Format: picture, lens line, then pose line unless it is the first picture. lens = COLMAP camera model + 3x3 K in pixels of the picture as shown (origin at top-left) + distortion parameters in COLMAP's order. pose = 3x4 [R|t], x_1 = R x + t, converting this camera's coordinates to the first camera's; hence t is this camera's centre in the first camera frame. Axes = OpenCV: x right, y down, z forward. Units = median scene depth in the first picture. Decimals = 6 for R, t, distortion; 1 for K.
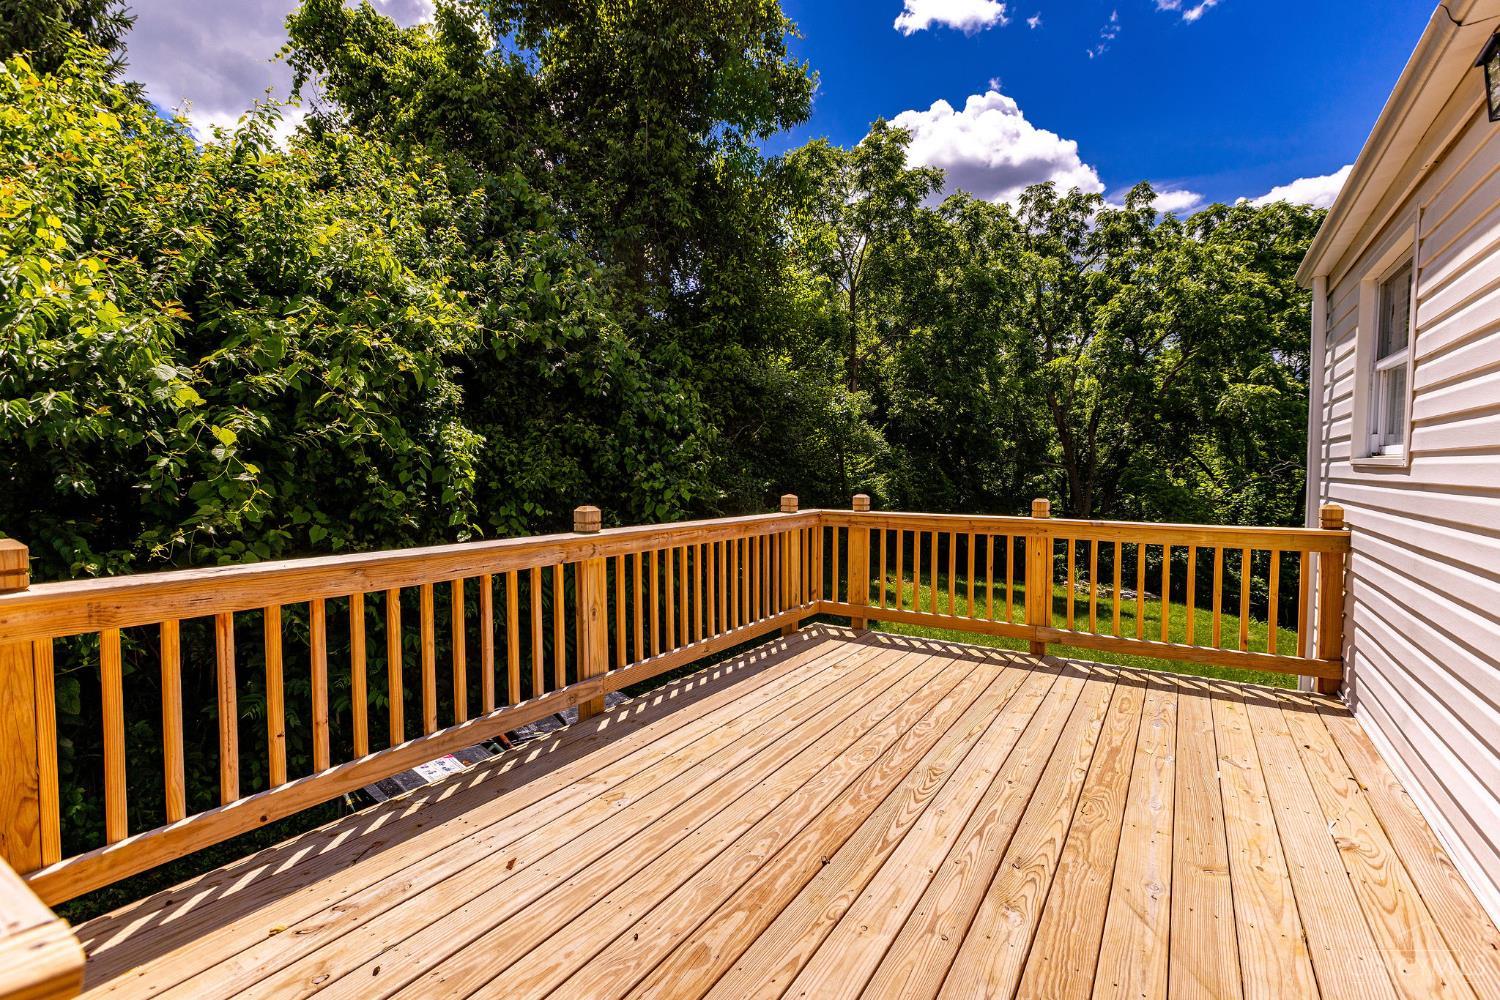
lens RADIAL K [[661.6, 0, 751.1], [0, 661.6, 490.1], [0, 0, 1]] dist [-0.001104, -0.000271]
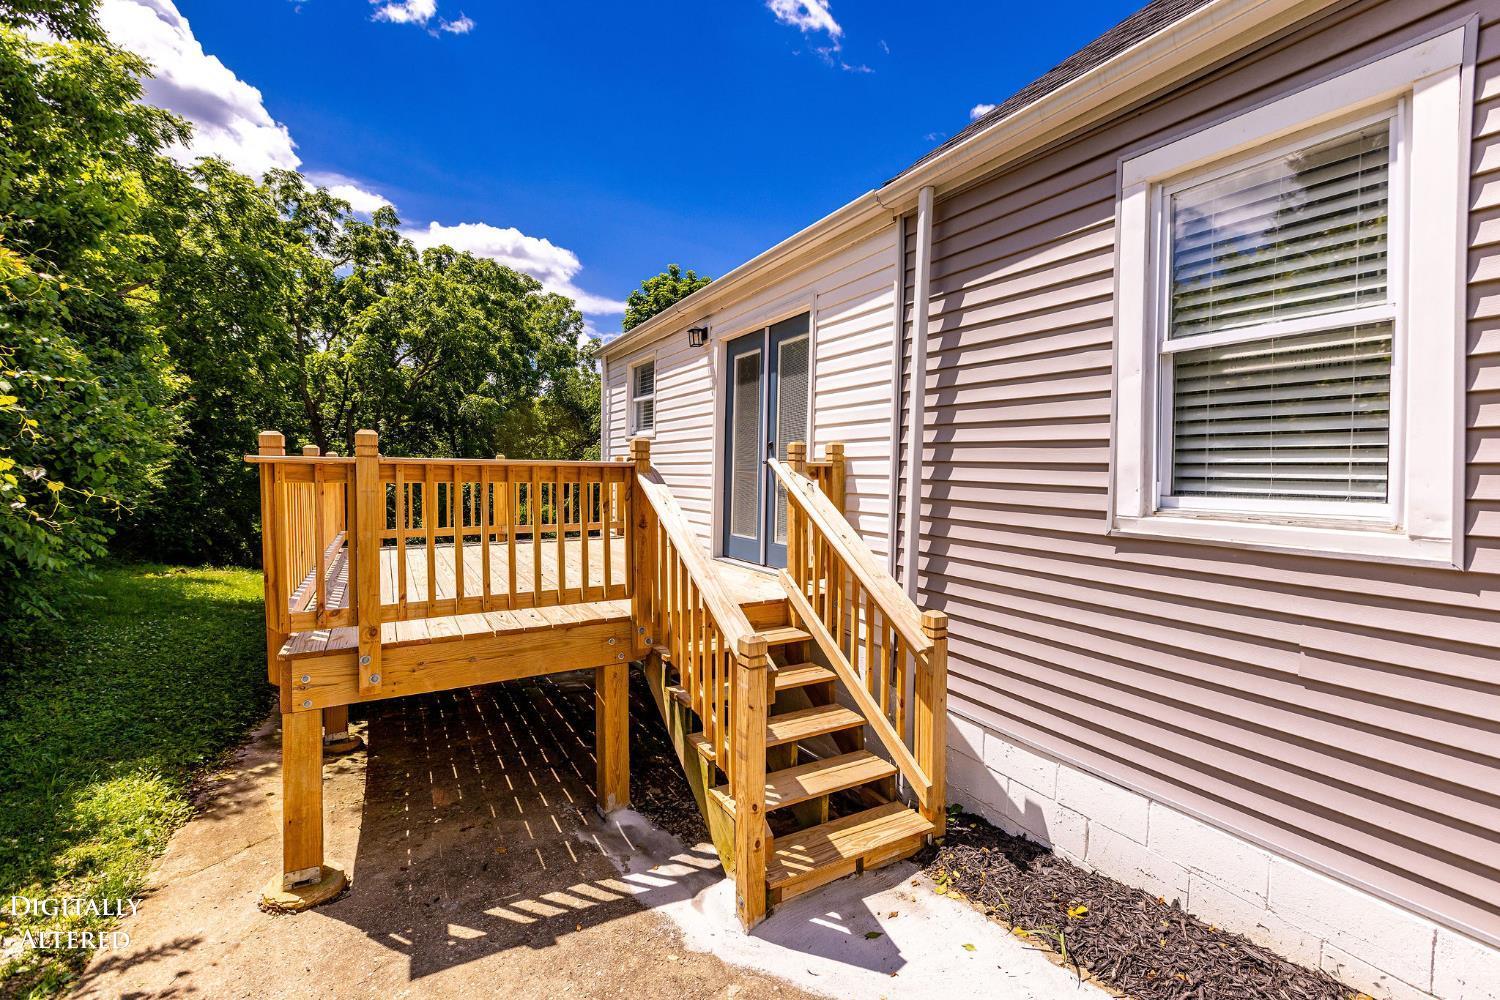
lens RADIAL K [[661.6, 0, 751.1], [0, 661.6, 490.1], [0, 0, 1]] dist [-0.001104, -0.000271]
pose [[0.465831, -0.026440, 0.884479, -0.138955], [0.025403, 0.999541, 0.016500, 0.016133], [-0.884509, 0.014783, 0.466289, -0.072363]]
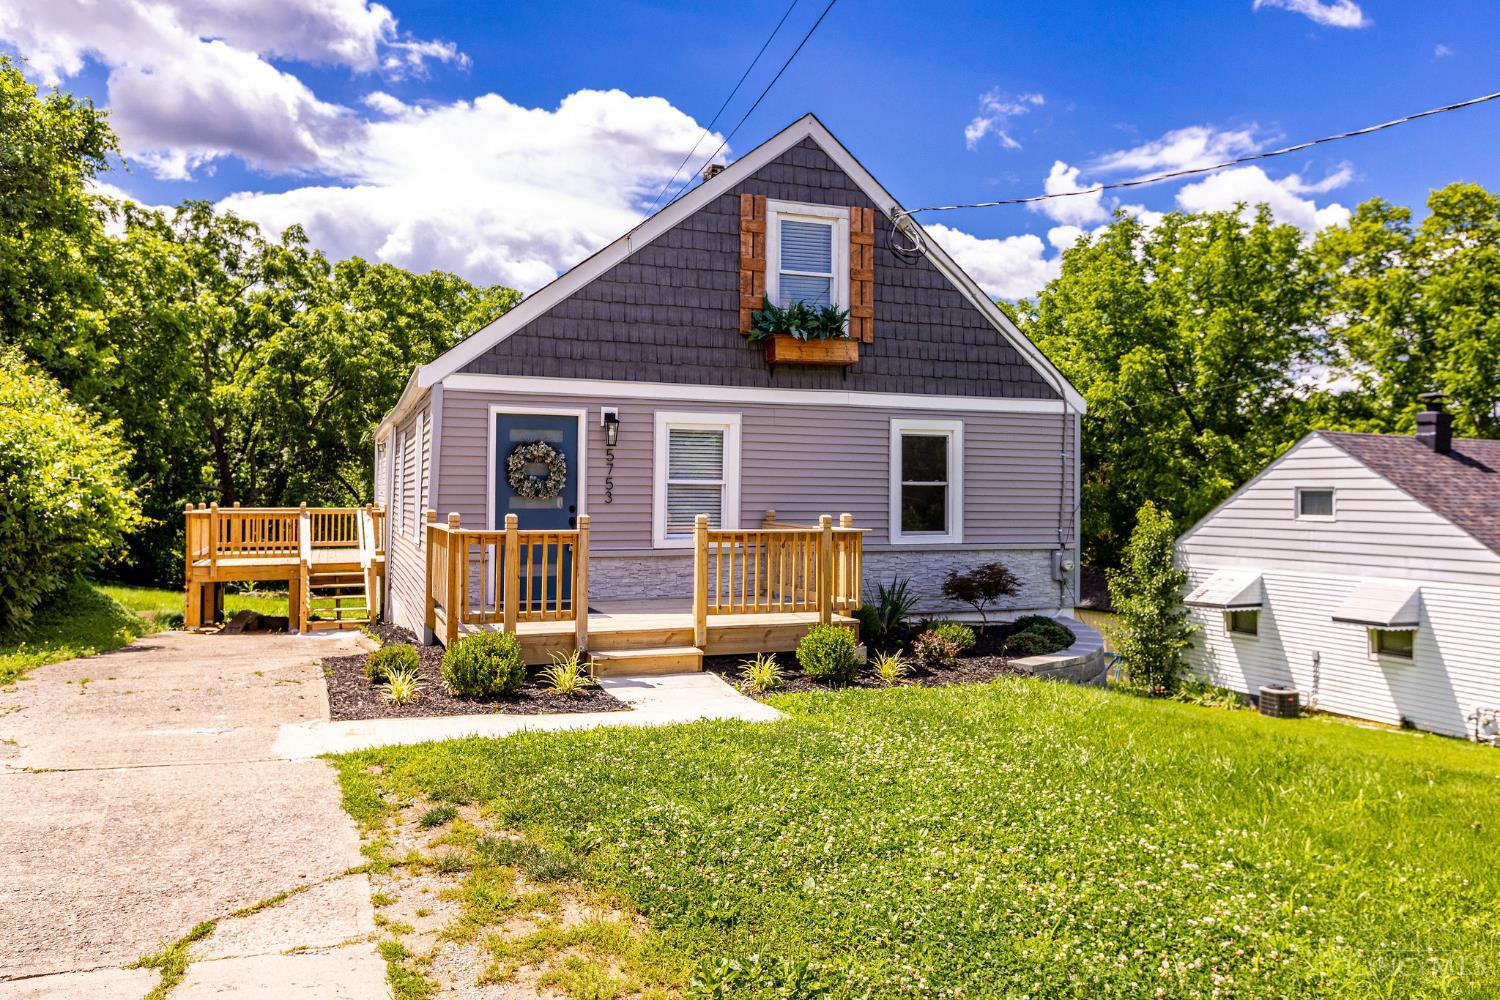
lens RADIAL K [[1070.1, 0, 748.2], [0, 1070.1, 467.7], [0, 0, 1]] dist [0.030056, 0.000980]
pose [[0.578867, 0.019031, 0.815200, -0.432188], [0.024322, 0.998880, -0.040590, 0.018539], [-0.815059, 0.043323, 0.577756, -0.635623]]
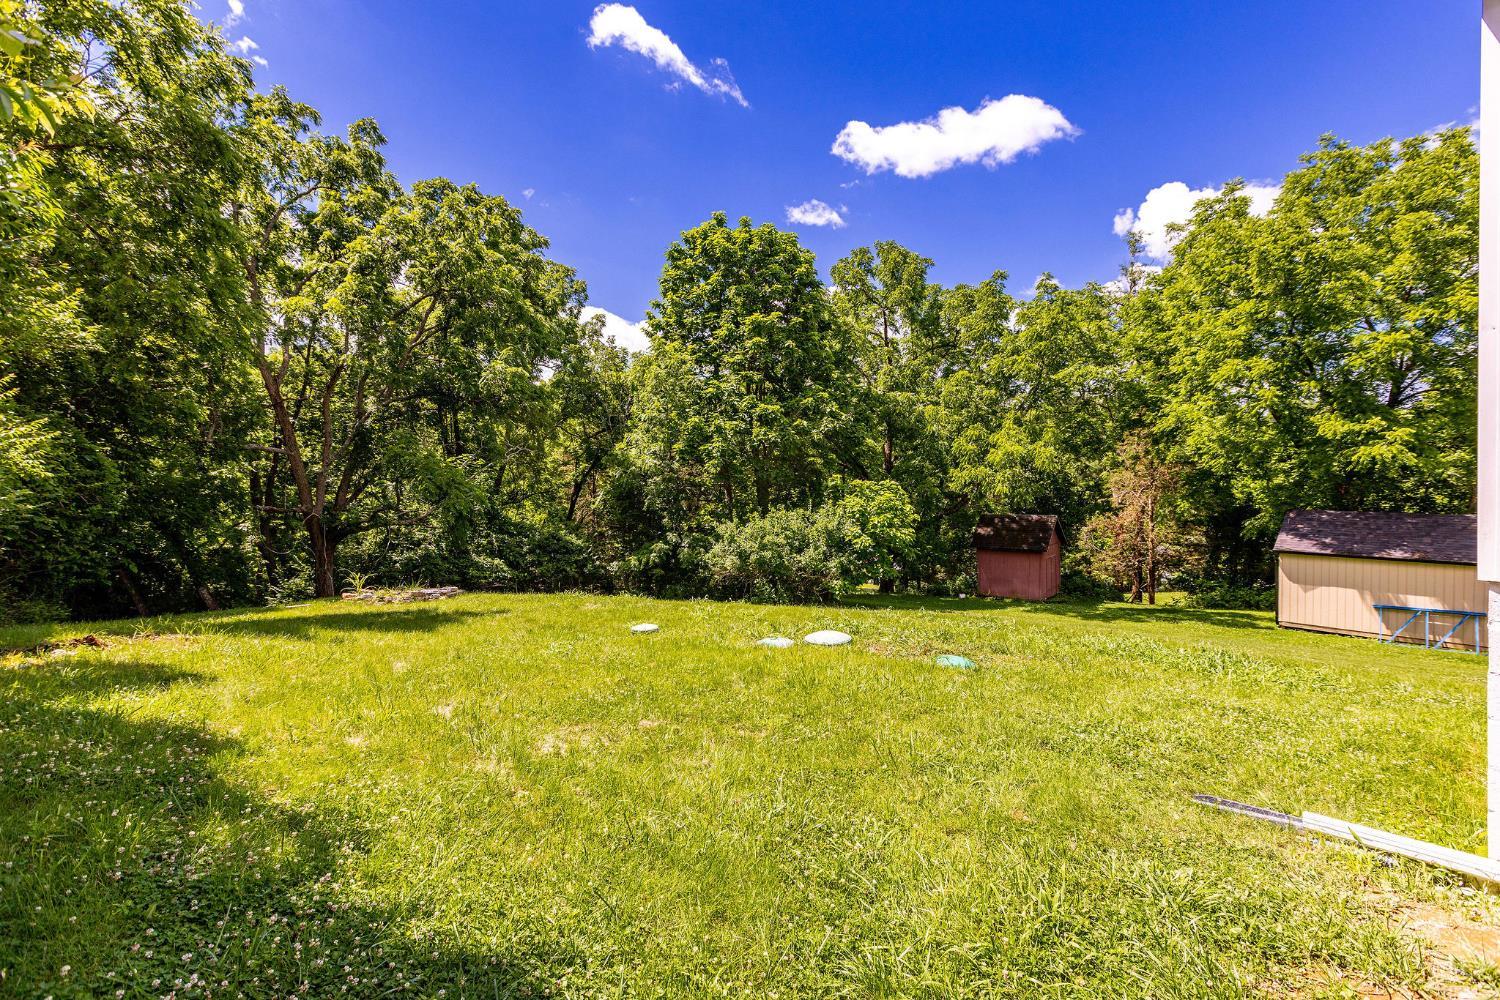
lens RADIAL K [[661.6, 0, 751.1], [0, 661.6, 490.1], [0, 0, 1]] dist [-0.001104, -0.000271]
pose [[0.399165, -0.037203, 0.916124, -0.014611], [0.051683, 0.998501, 0.018029, 0.028006], [-0.915421, 0.040152, 0.400489, 0.238865]]
